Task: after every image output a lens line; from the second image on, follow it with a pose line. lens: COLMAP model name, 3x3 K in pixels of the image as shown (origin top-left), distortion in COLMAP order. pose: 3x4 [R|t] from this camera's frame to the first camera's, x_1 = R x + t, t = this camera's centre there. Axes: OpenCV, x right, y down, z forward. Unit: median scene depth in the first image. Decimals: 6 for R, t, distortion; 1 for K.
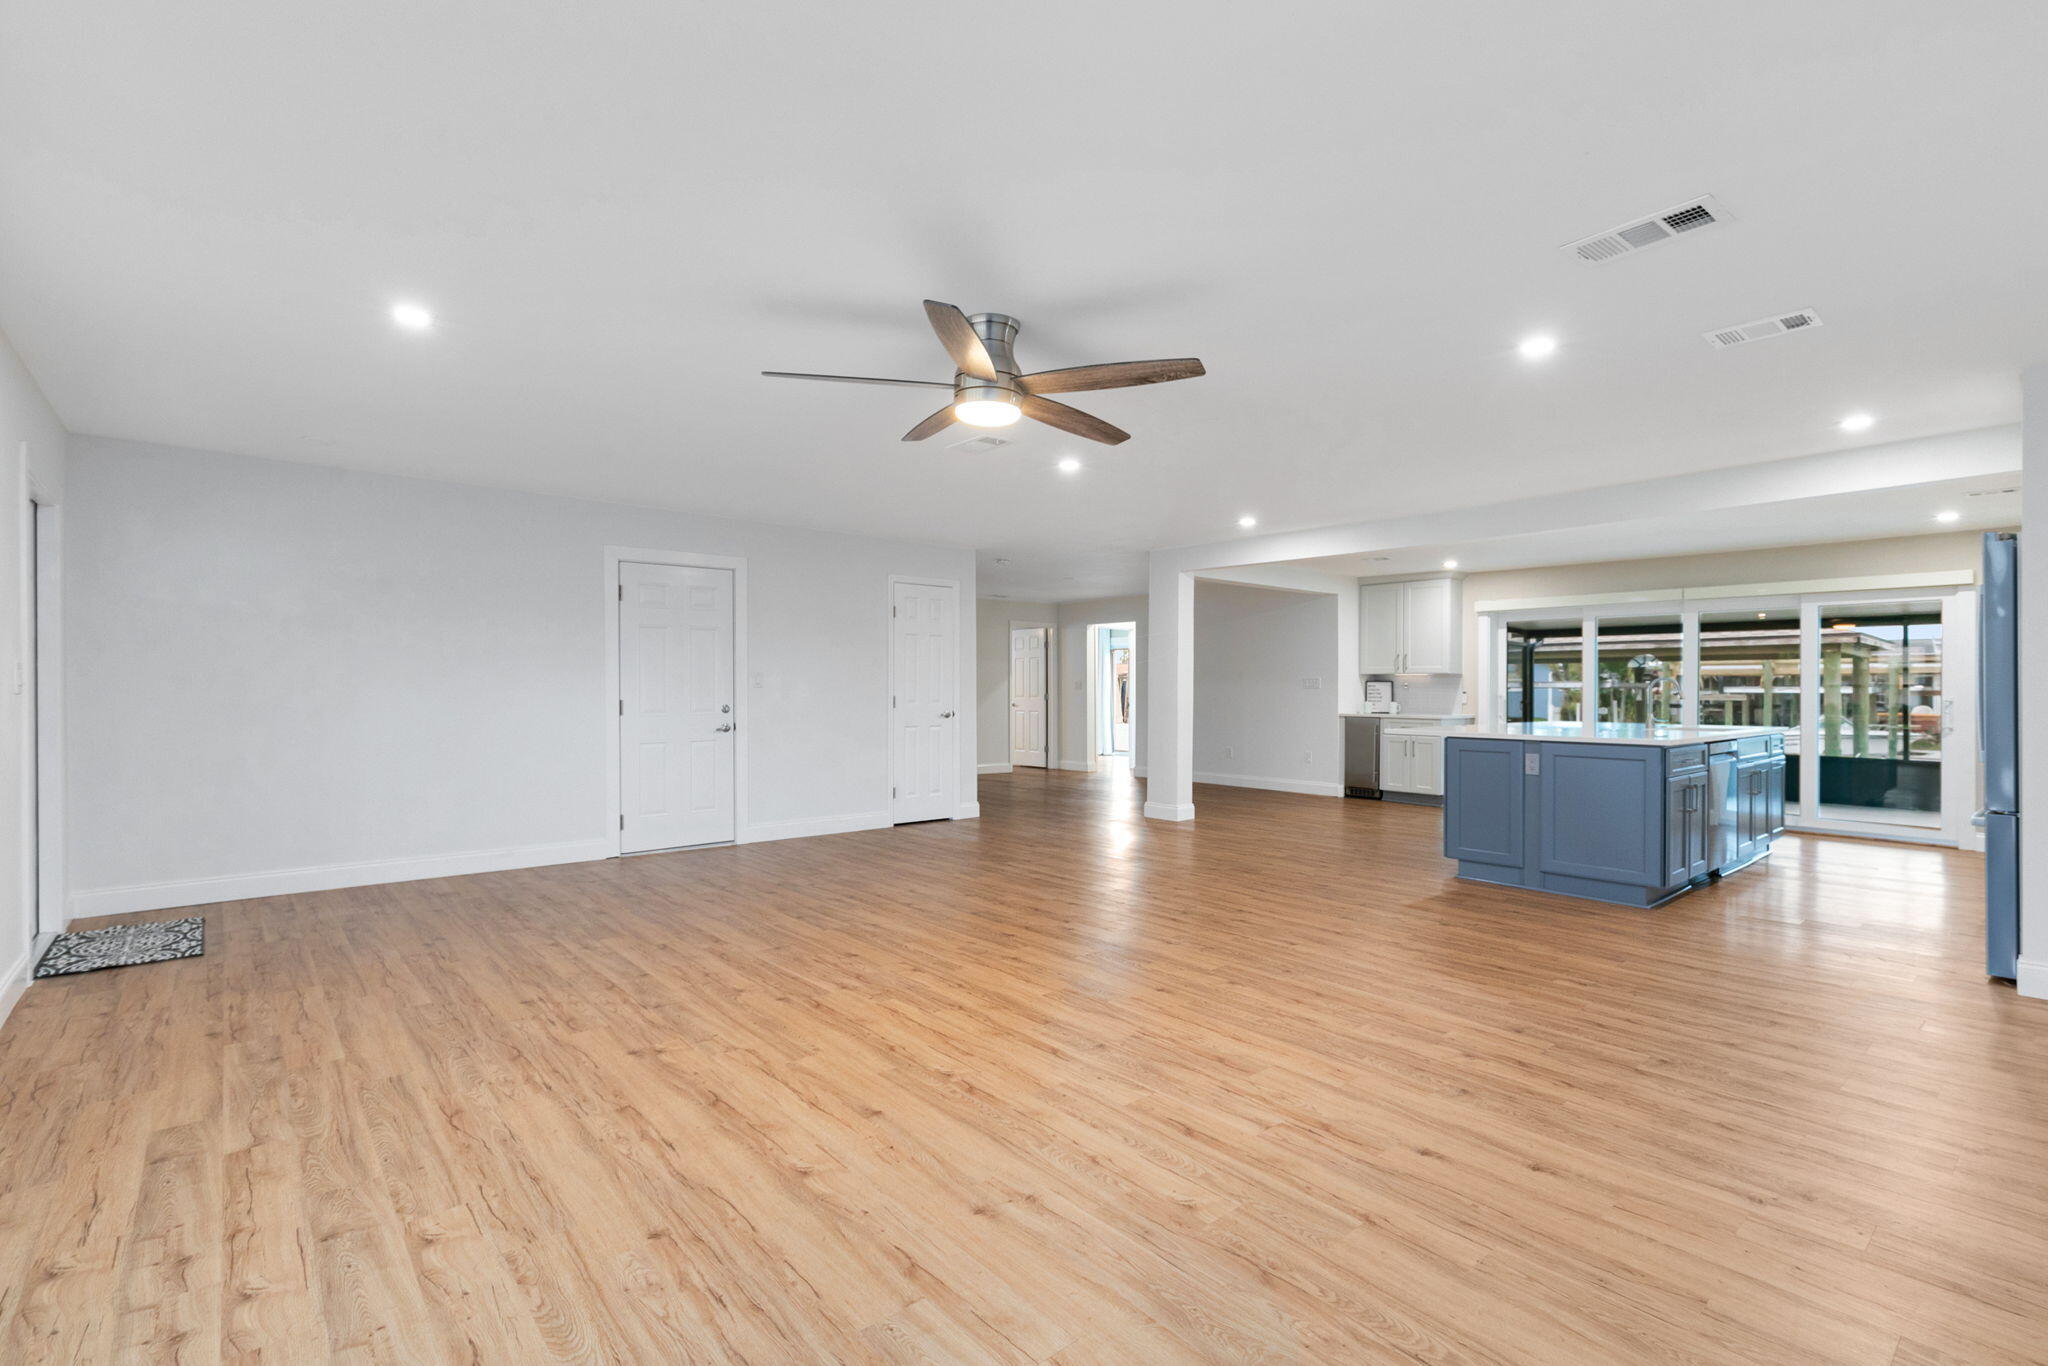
lens RADIAL K [[939.8, 0, 1024.0], [0, 939.8, 683.0], [0, 0, 1]] dist [-0.000820, -0.000432]
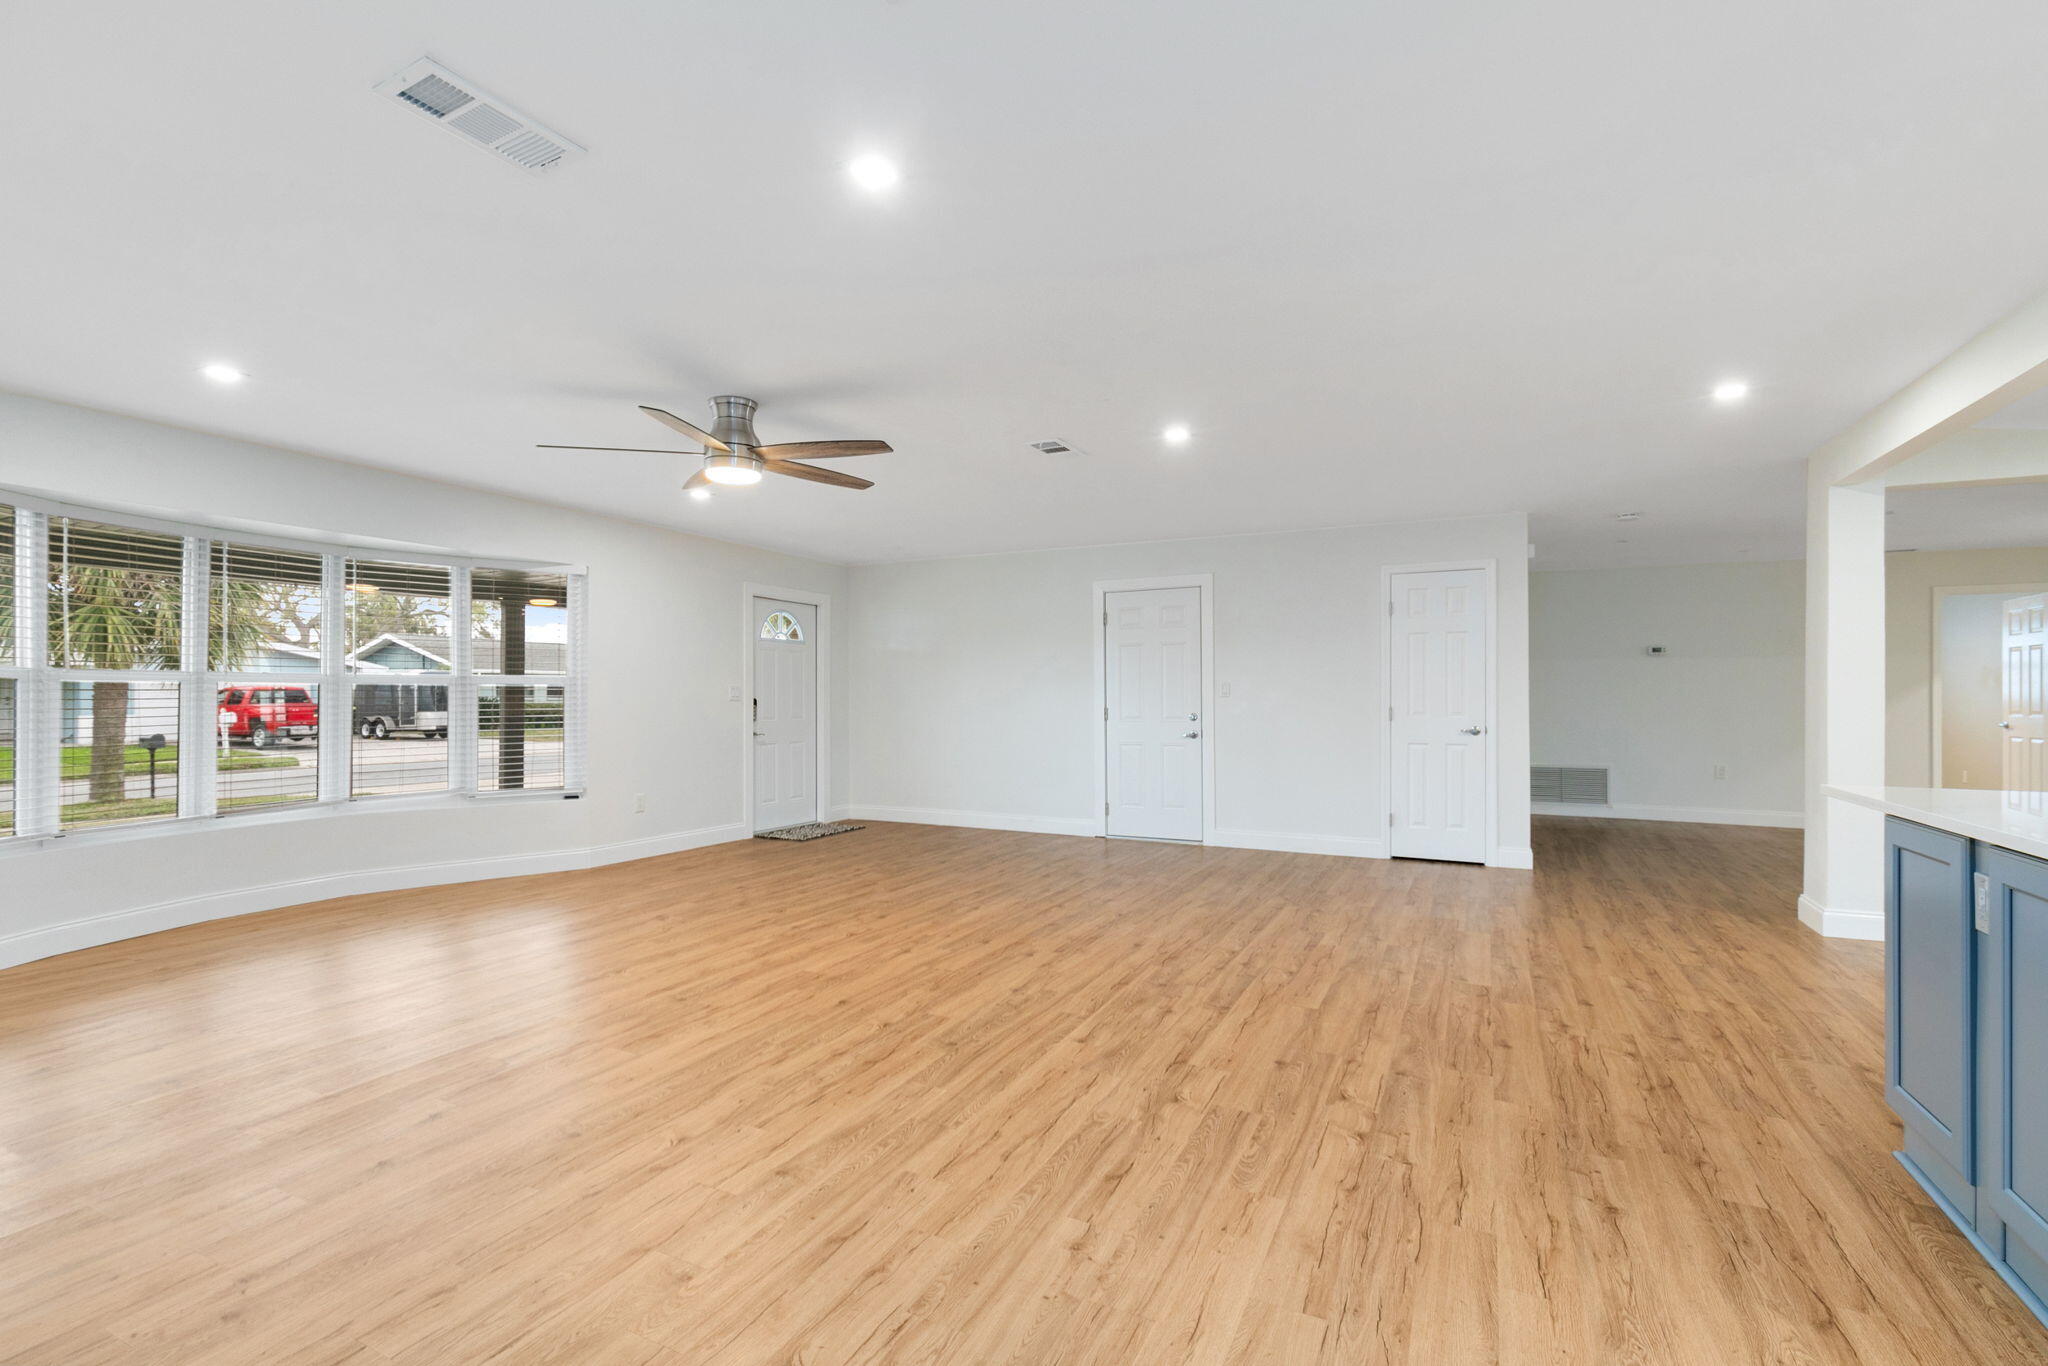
lens RADIAL K [[926.1, 0, 1024.8], [0, 926.1, 652.2], [0, 0, 1]] dist [0.002063, 0.000027]
pose [[0.383744, -0.047764, -0.922203, 1.042459], [0.004875, 0.998752, -0.049700, 0.009939], [0.923427, 0.014576, 0.383498, 0.737502]]
